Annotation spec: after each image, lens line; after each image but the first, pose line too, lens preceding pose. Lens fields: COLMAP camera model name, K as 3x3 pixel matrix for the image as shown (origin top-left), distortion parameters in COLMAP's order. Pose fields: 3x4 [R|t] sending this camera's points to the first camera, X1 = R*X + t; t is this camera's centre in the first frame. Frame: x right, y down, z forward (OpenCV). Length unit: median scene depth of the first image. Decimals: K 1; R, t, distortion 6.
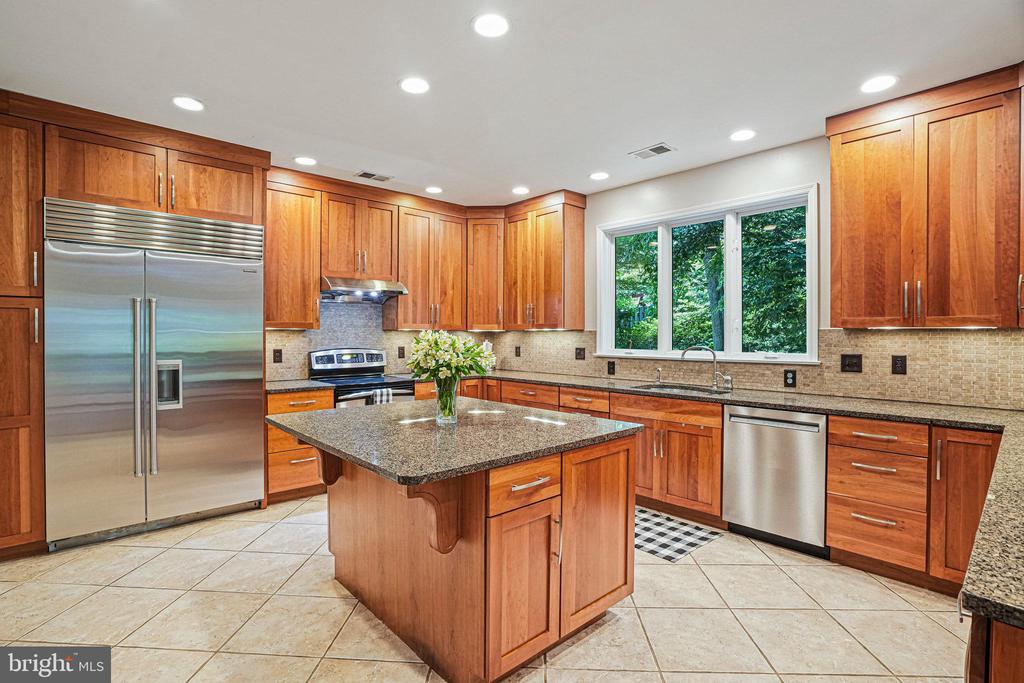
lens RADIAL K [[495.8, 0, 501.9], [0, 495.8, 337.6], [0, 0, 1]] dist [-0.027017, 0.006048]
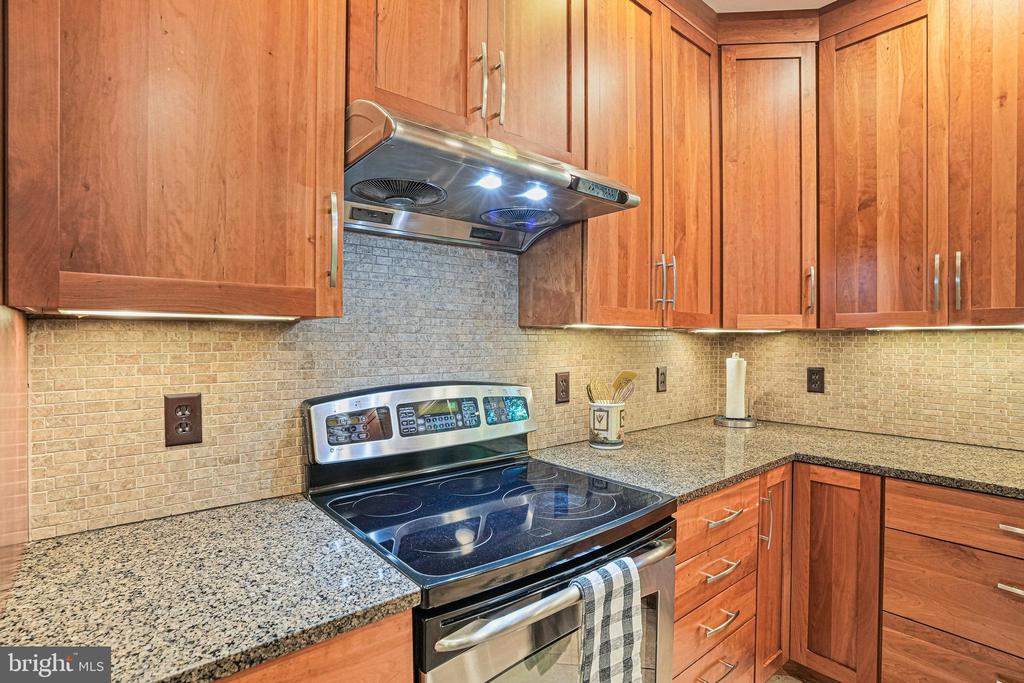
lens RADIAL K [[495.8, 0, 515.2], [0, 495.8, 345.8], [0, 0, 1]] dist [-0.027017, 0.006048]
pose [[0.999820, 0.000592, -0.018987, -0.263509], [-0.000546, 0.999997, 0.002419, -0.003129], [0.018988, -0.002409, 0.999817, 0.715956]]
